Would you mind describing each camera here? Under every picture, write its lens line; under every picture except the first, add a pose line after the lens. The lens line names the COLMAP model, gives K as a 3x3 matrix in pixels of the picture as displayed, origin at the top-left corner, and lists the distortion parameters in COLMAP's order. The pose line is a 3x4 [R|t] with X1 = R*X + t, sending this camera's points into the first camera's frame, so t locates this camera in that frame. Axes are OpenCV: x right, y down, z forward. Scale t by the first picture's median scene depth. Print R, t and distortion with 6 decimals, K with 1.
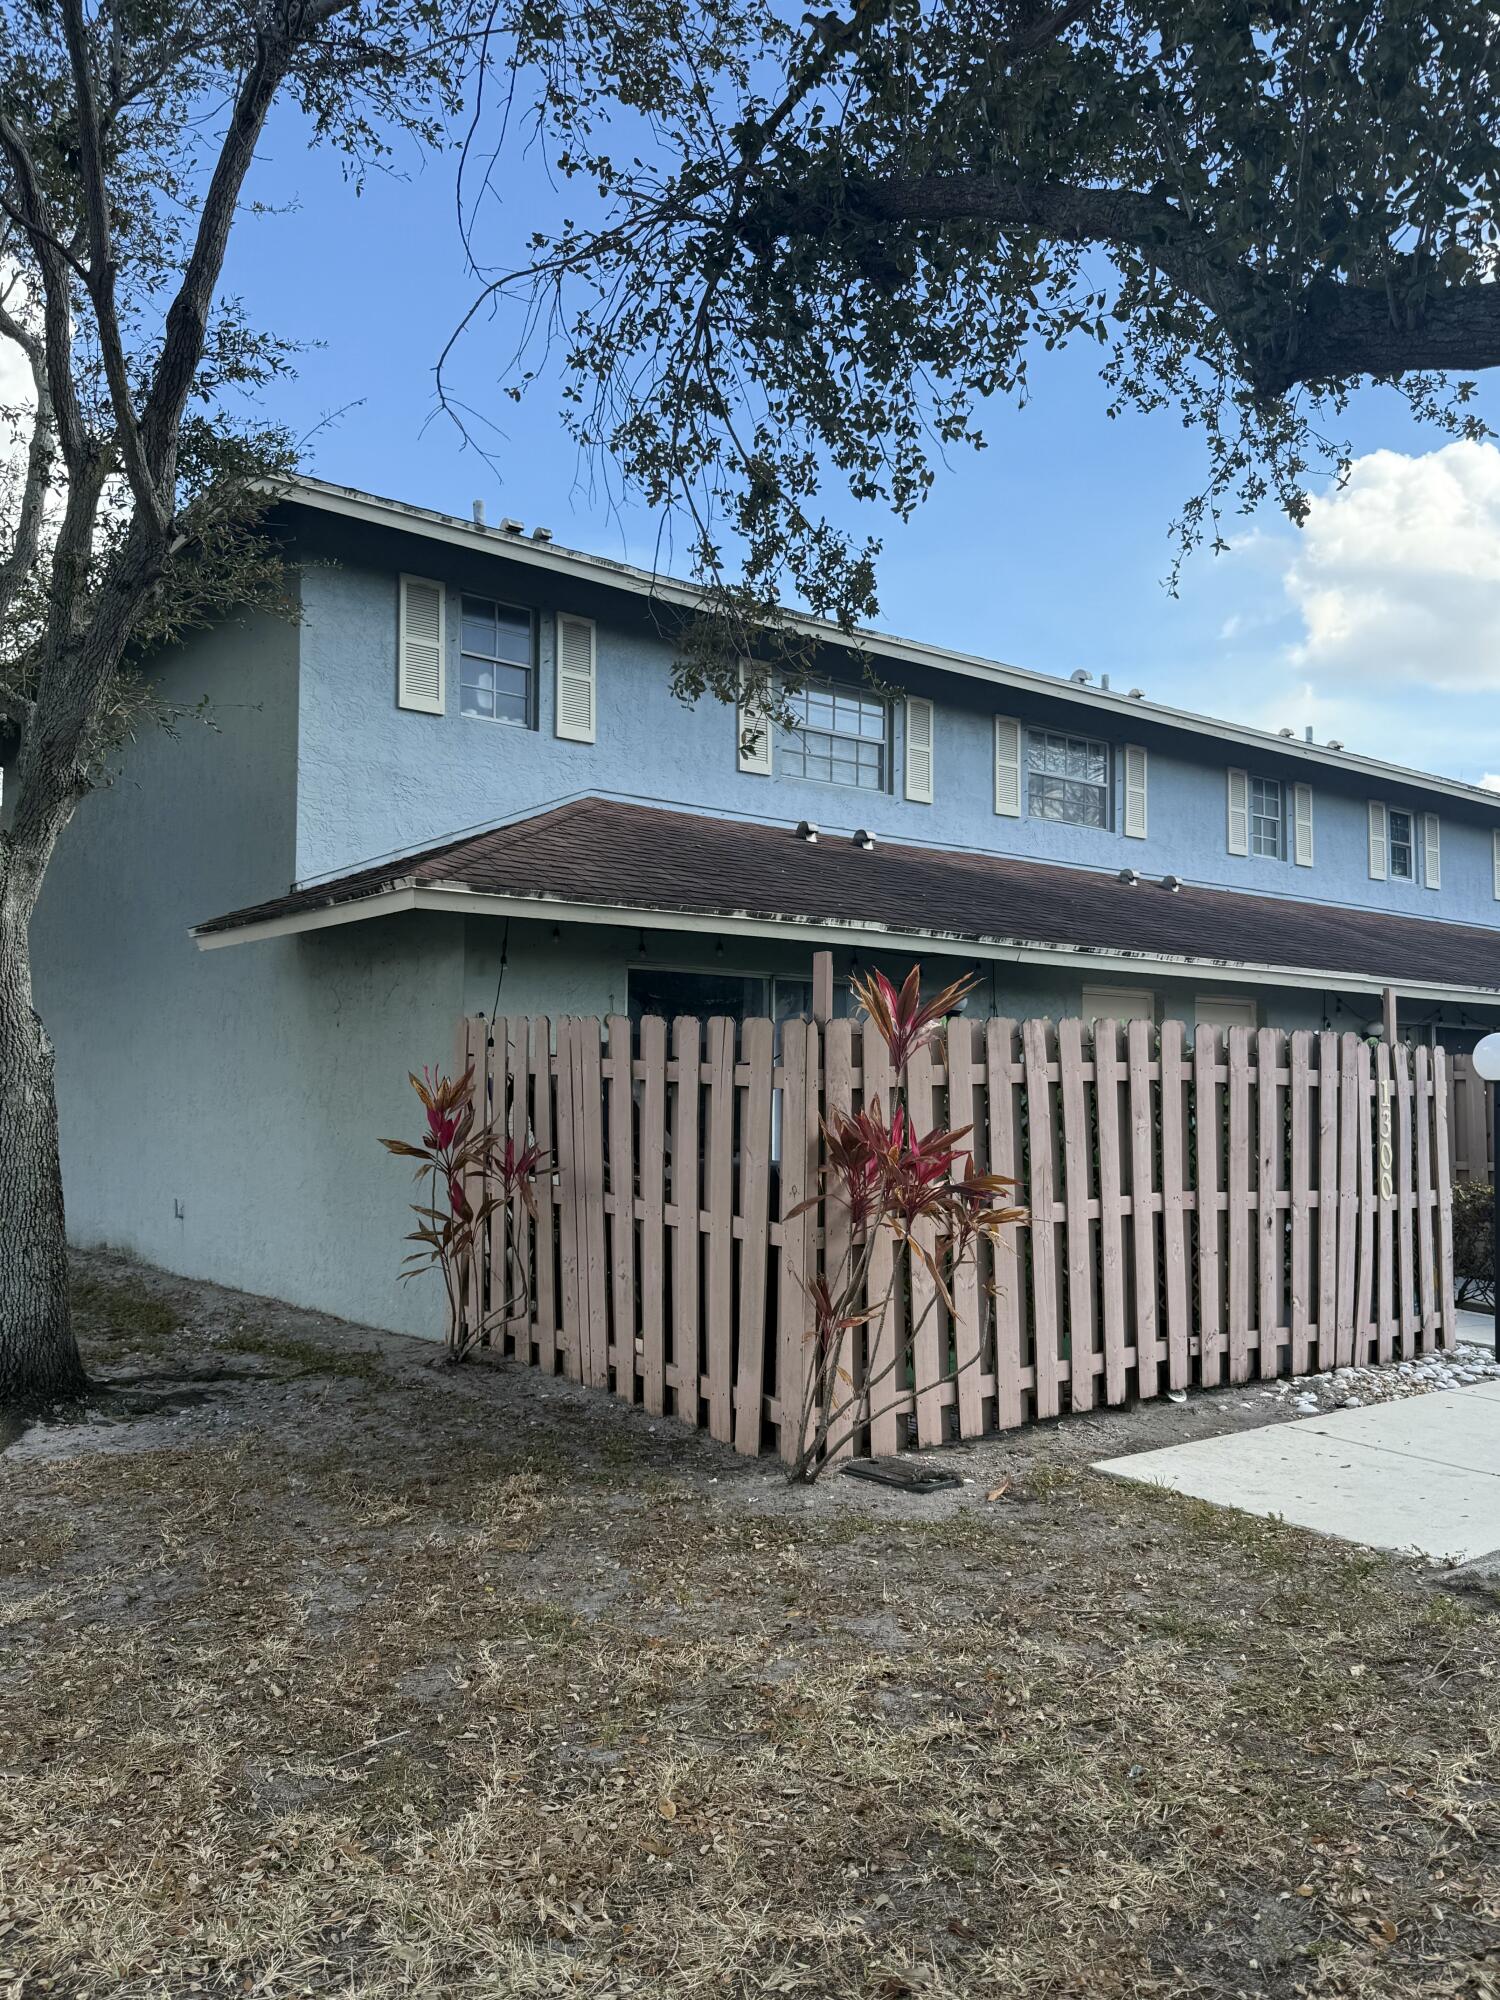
lens RADIAL K [[1526.5, 0, 750.0], [0, 1526.5, 1000.0], [0, 0, 1]] dist [0.189729, -0.401090]
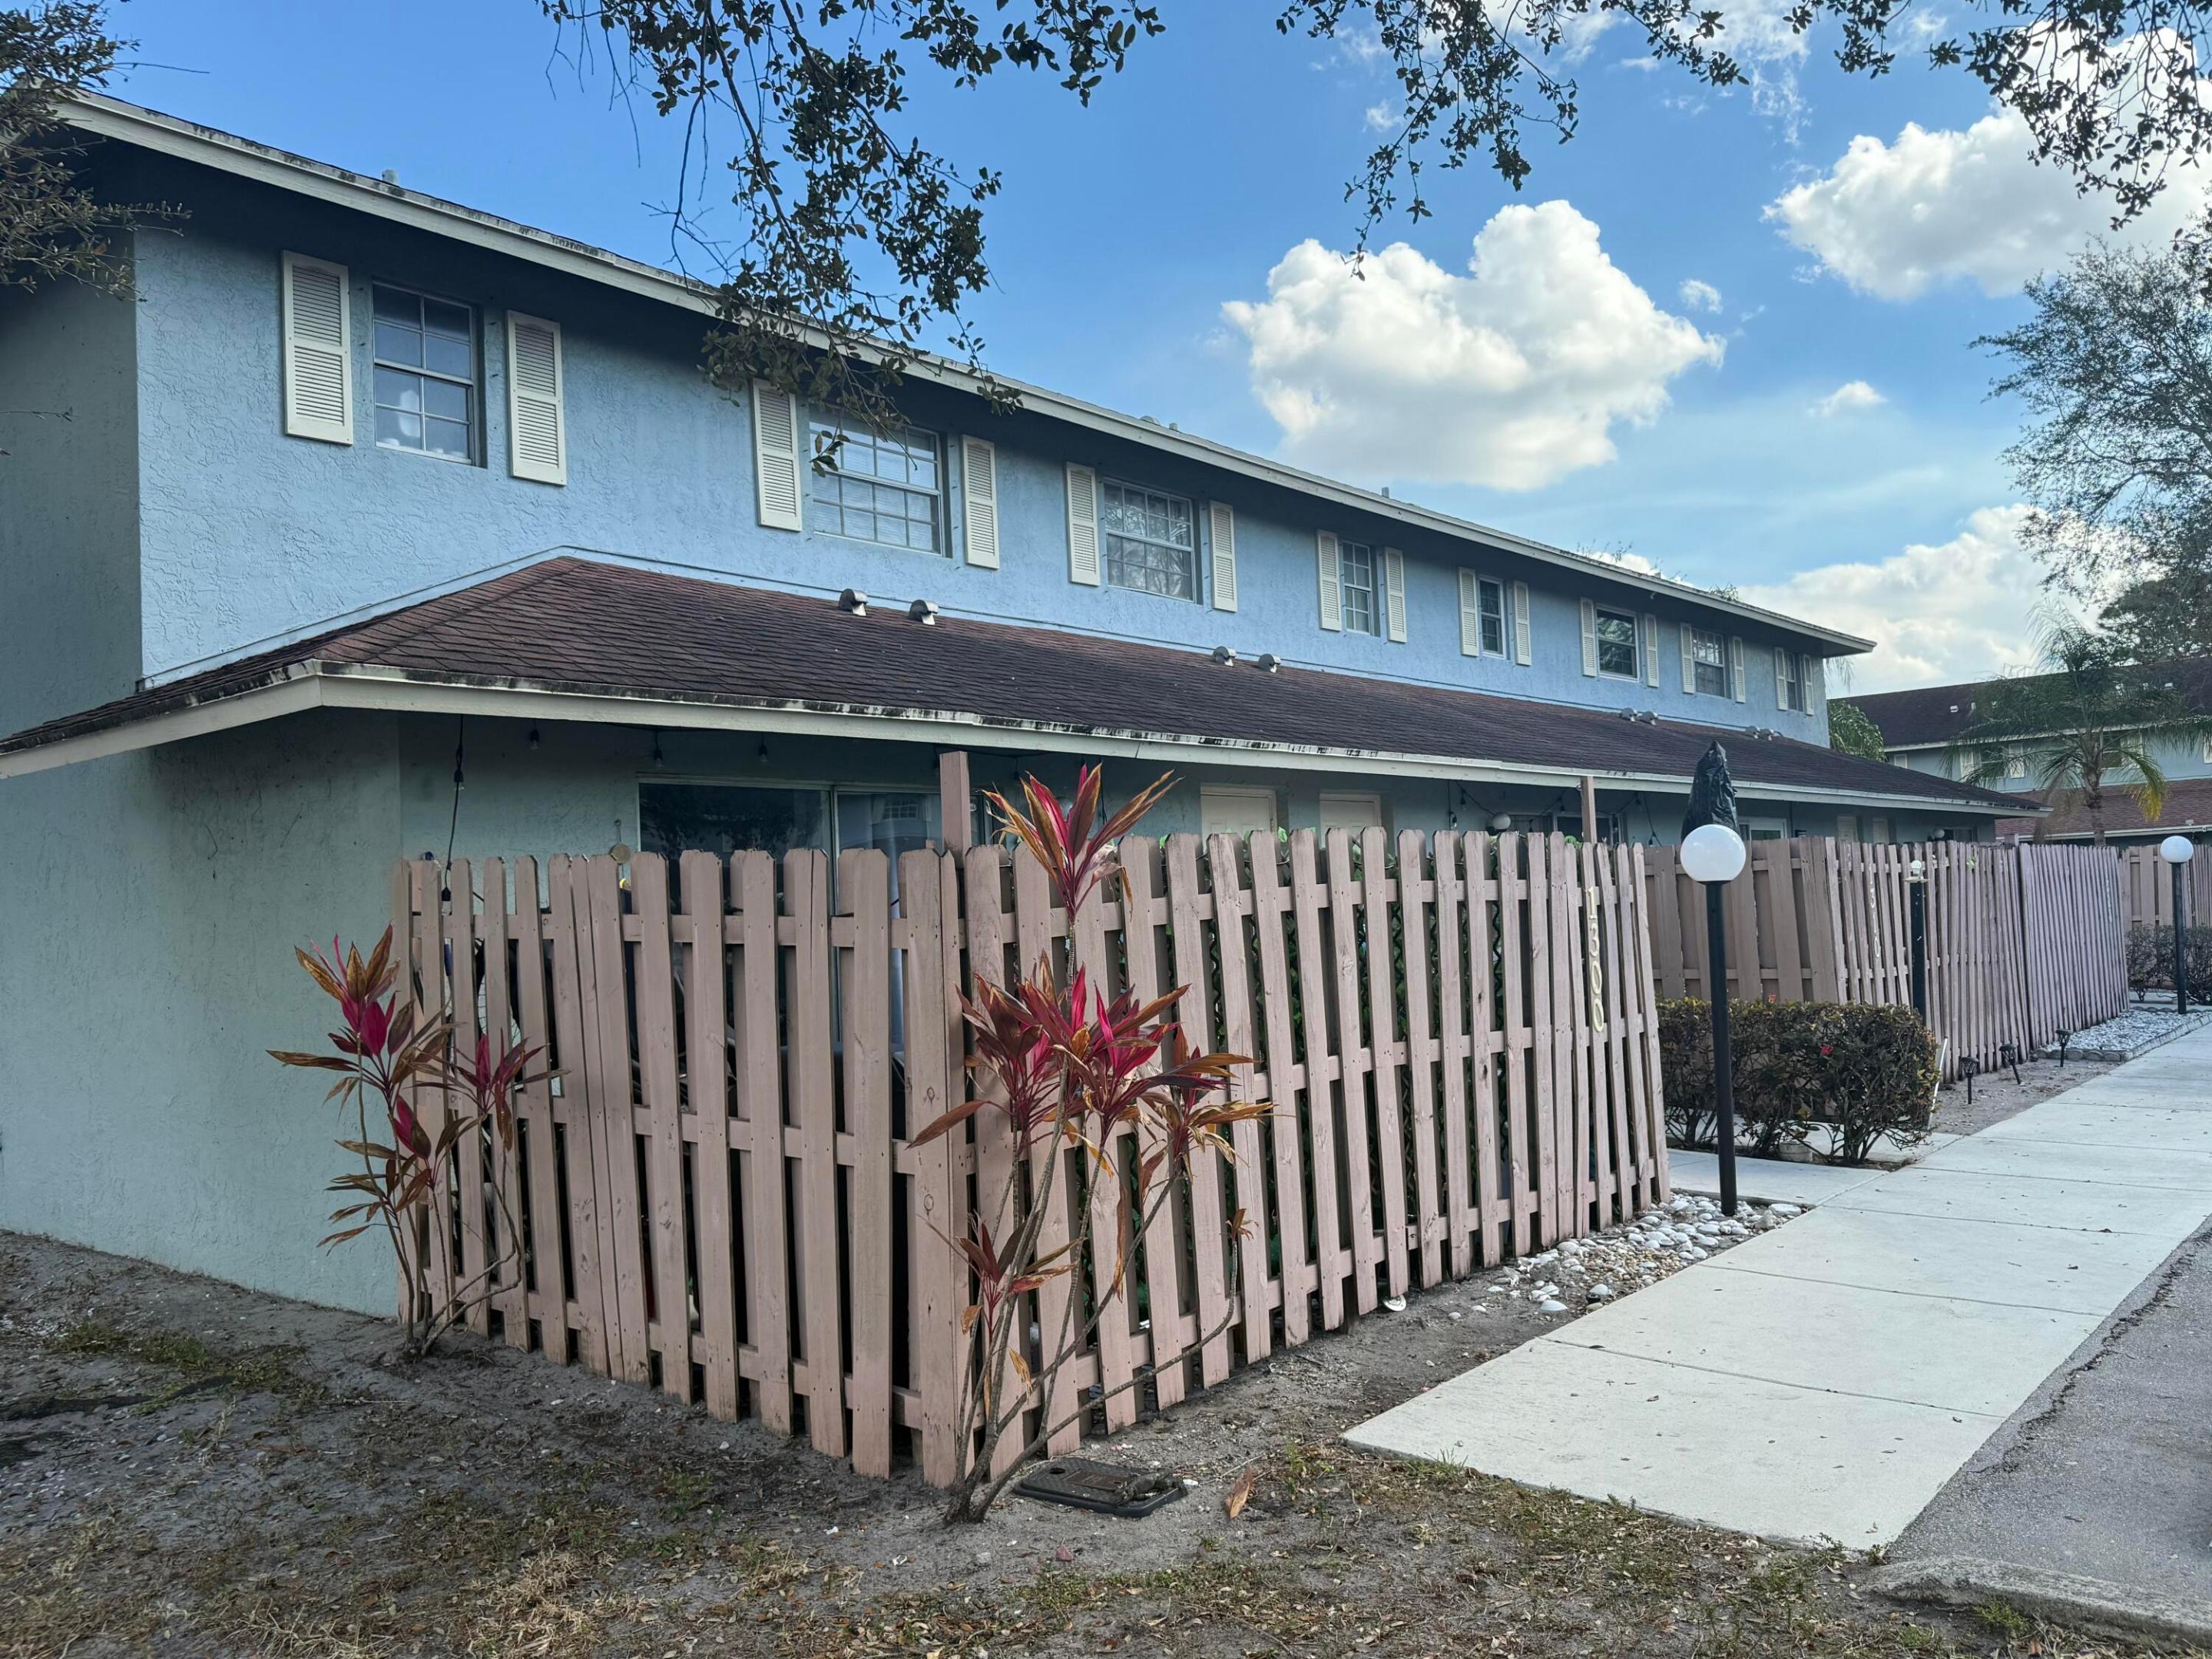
lens RADIAL K [[1688.3, 0, 1091.3], [0, 1688.3, 837.2], [0, 0, 1]] dist [0.189729, -0.401090]
pose [[0.978533, -0.040782, 0.202014, -0.040489], [0.036999, 0.999063, 0.022469, -0.005937], [-0.202741, -0.014512, 0.979125, 0.180688]]
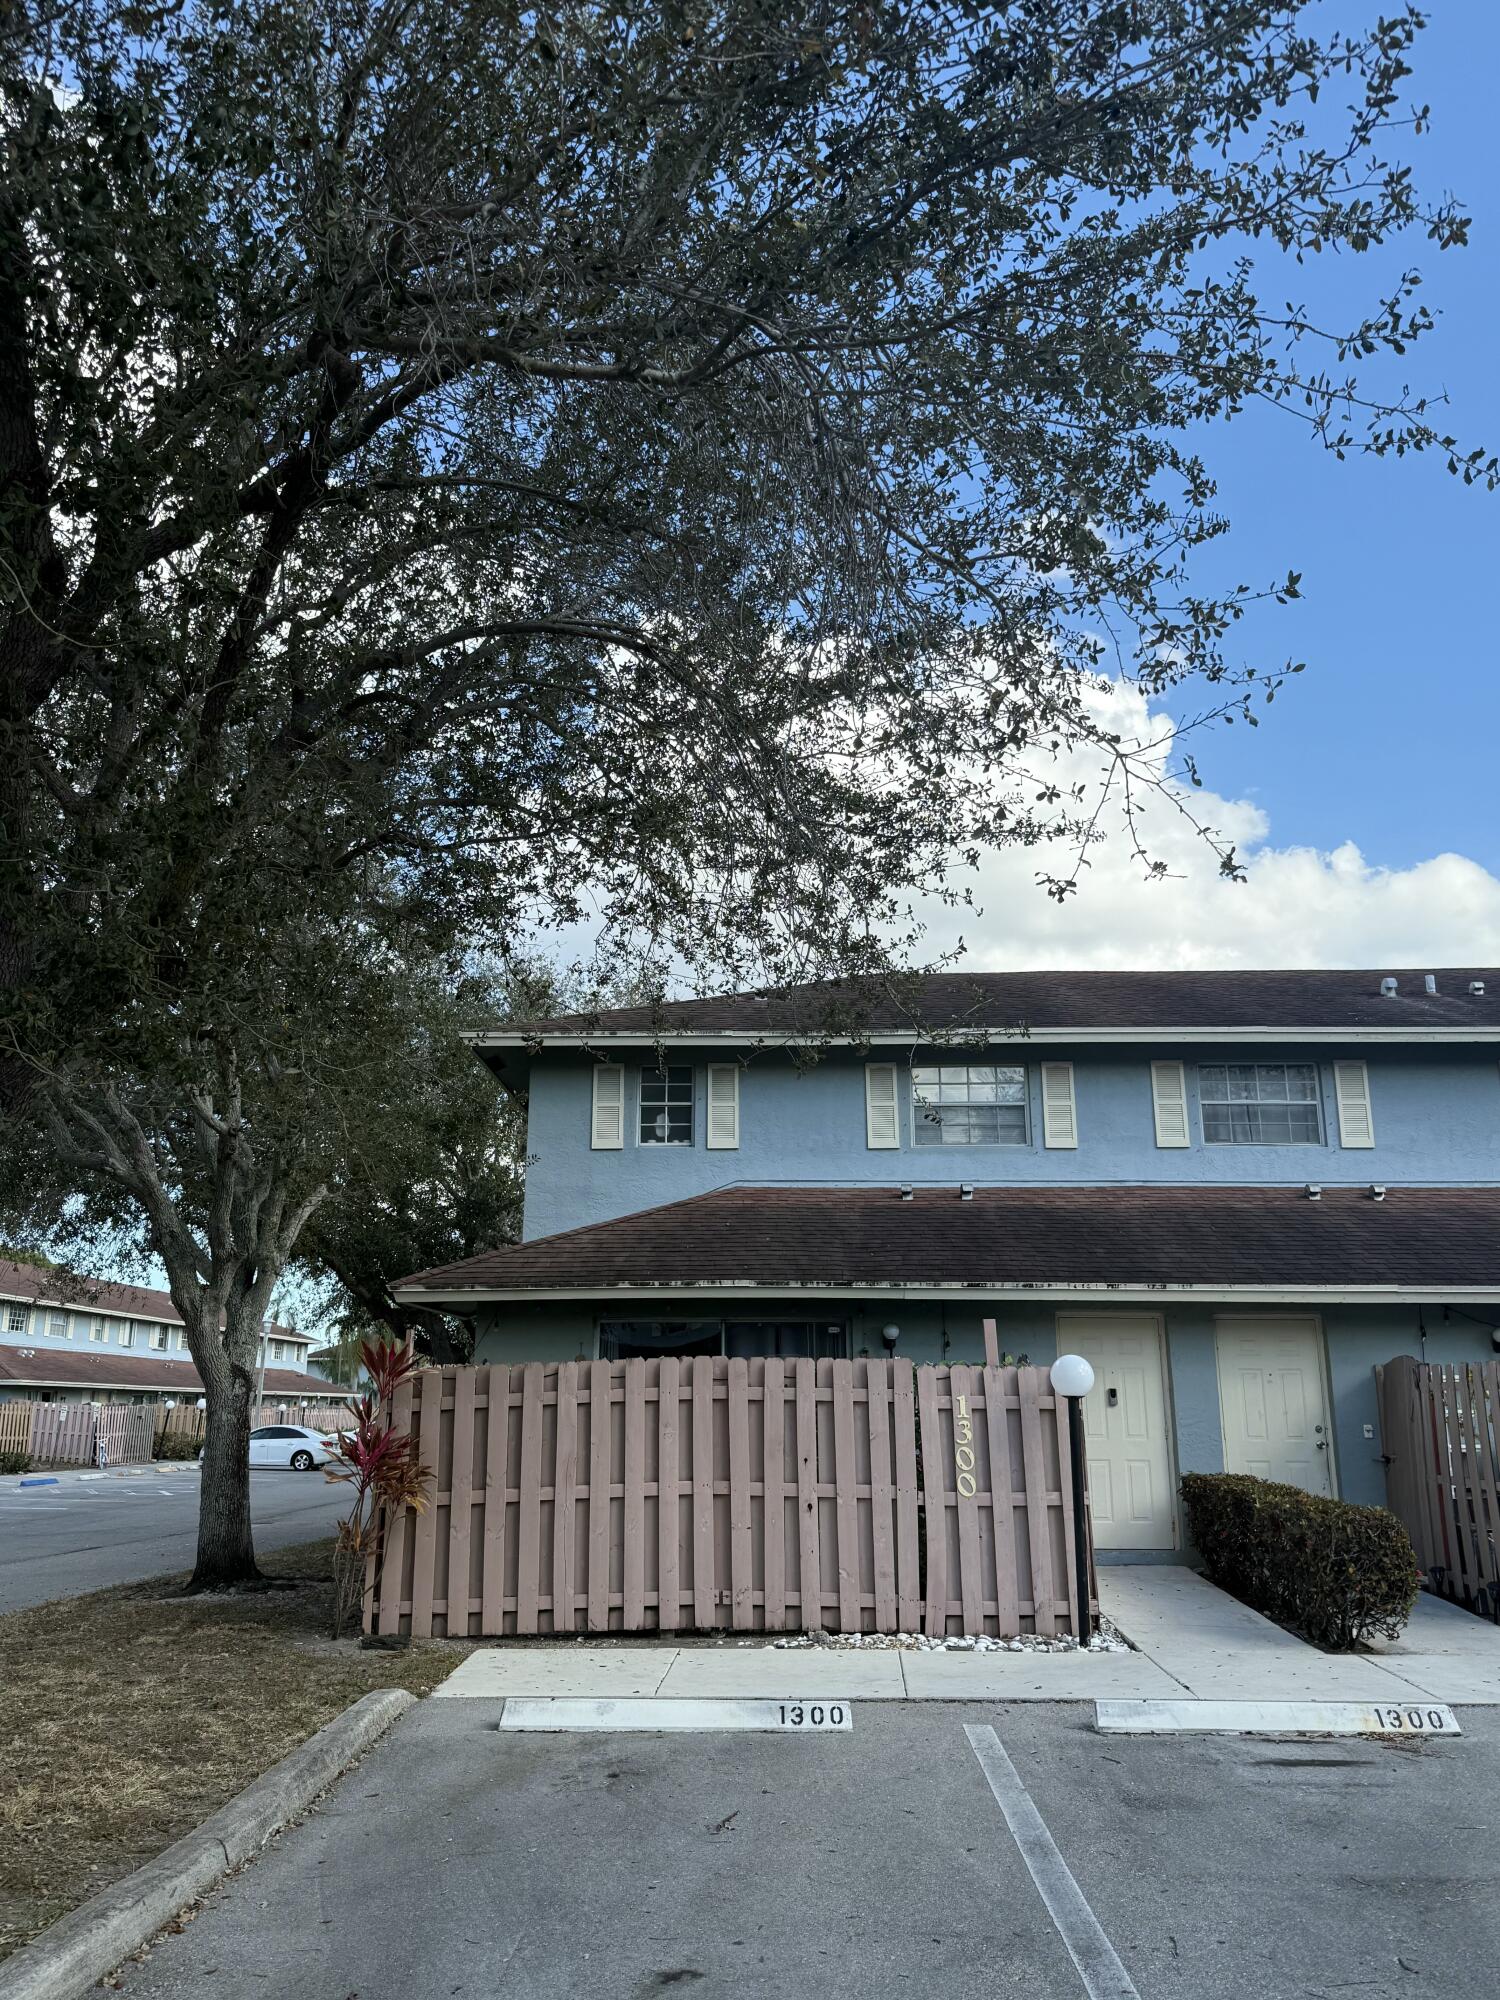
lens RADIAL K [[1526.5, 0, 750.0], [0, 1526.5, 1000.0], [0, 0, 1]] dist [0.189729, -0.401090]
pose [[0.767675, -0.169026, -0.618147, 1.235834], [0.047606, 0.976965, -0.208020, -0.010638], [0.639069, 0.130264, 0.758039, -0.119708]]
